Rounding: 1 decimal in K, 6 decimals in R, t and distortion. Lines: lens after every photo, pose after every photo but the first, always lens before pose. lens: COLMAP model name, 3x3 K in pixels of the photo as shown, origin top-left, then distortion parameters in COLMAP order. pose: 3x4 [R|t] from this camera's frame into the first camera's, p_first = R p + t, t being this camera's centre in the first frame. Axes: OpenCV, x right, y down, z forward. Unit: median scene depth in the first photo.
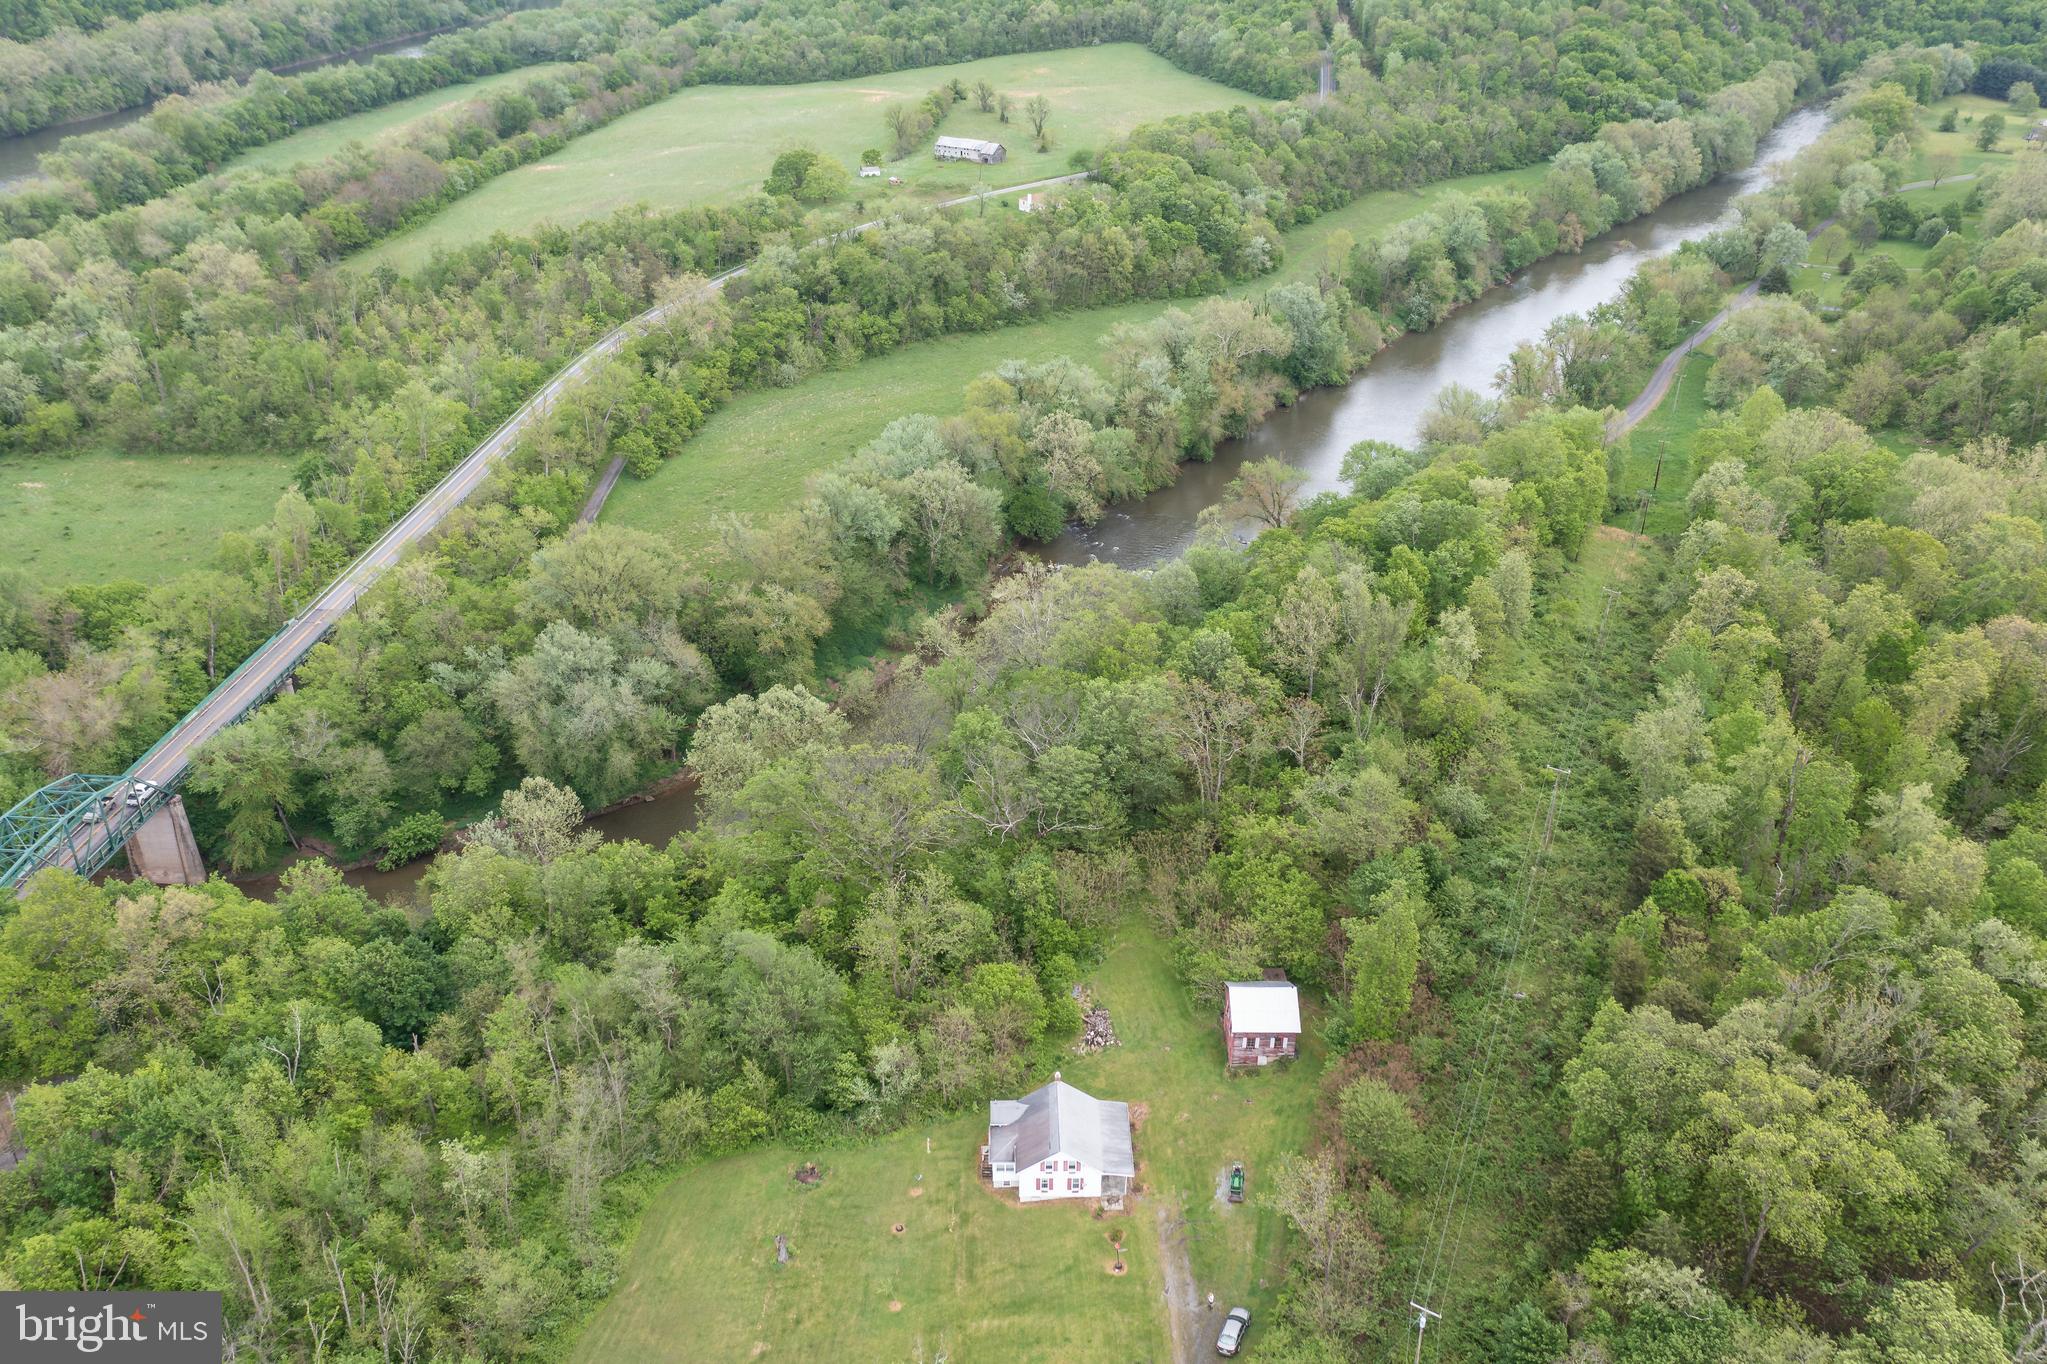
lens RADIAL K [[1618.1, 0, 1025.0], [0, 1618.1, 680.2], [0, 0, 1]] dist [-0.017536, 0.006896]
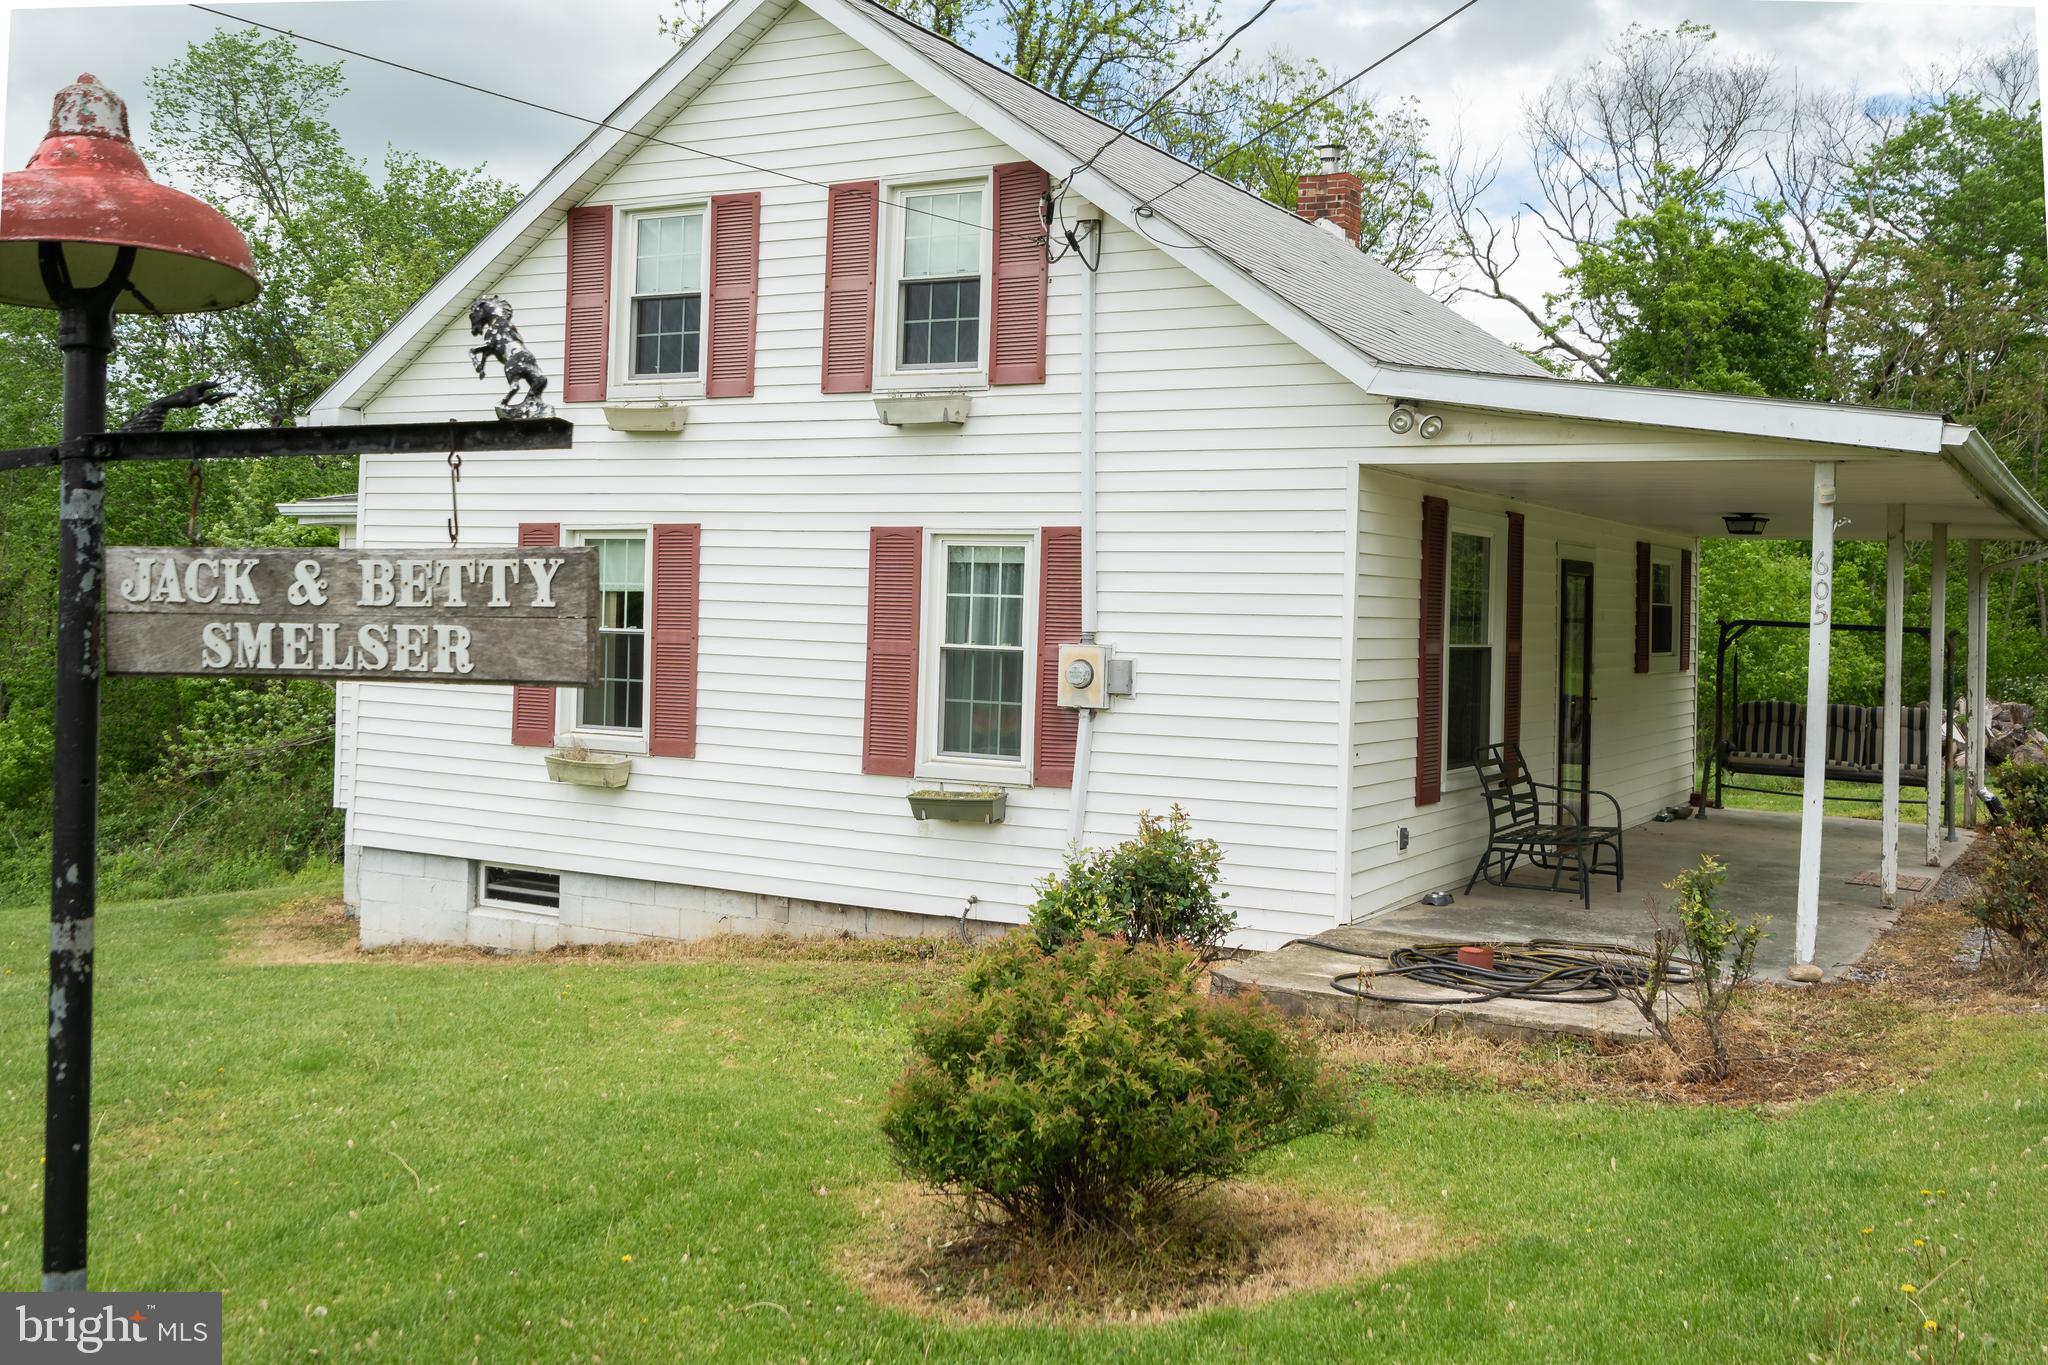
lens RADIAL K [[2011.5, 0, 1034.4], [0, 2011.5, 594.7], [0, 0, 1]] dist [0.003229, 0.000000]
pose [[0.866246, 0.013073, -0.499447, 0.042666], [-0.251411, 0.875276, -0.413140, 0.199677], [0.431753, 0.483447, 0.761491, 0.548076]]
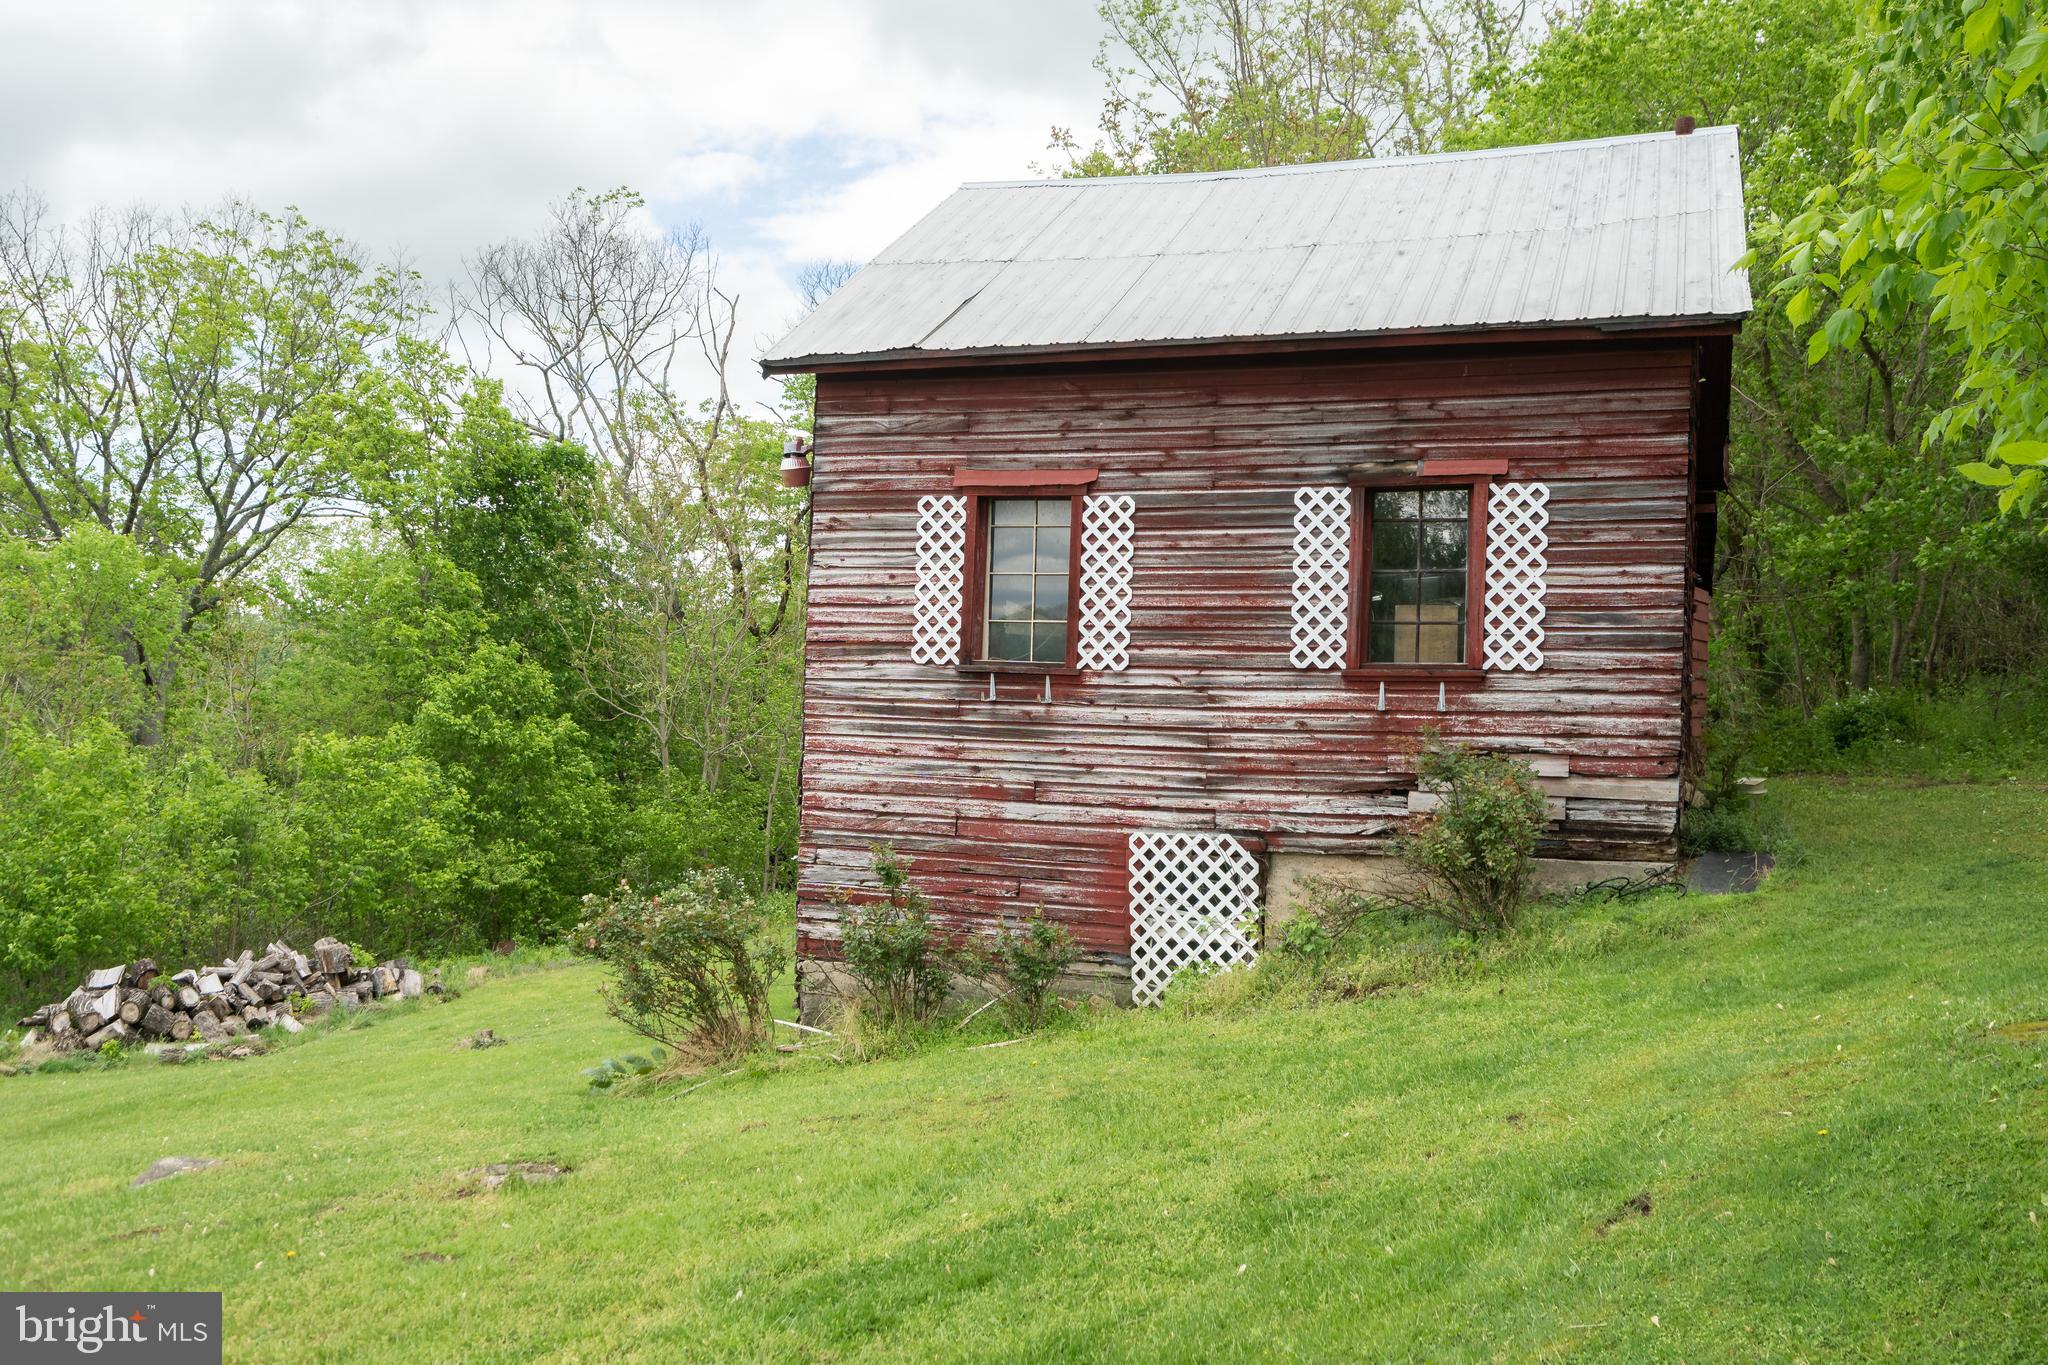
lens RADIAL K [[1896.4, 0, 1002.5], [0, 1896.4, 692.4], [0, 0, 1]] dist [-0.007755, 0.000000]
pose [[0.941497, 0.012308, -0.336798, 0.105313], [-0.174177, 0.873298, -0.454987, 0.168224], [0.288525, 0.487031, 0.824351, 0.587663]]
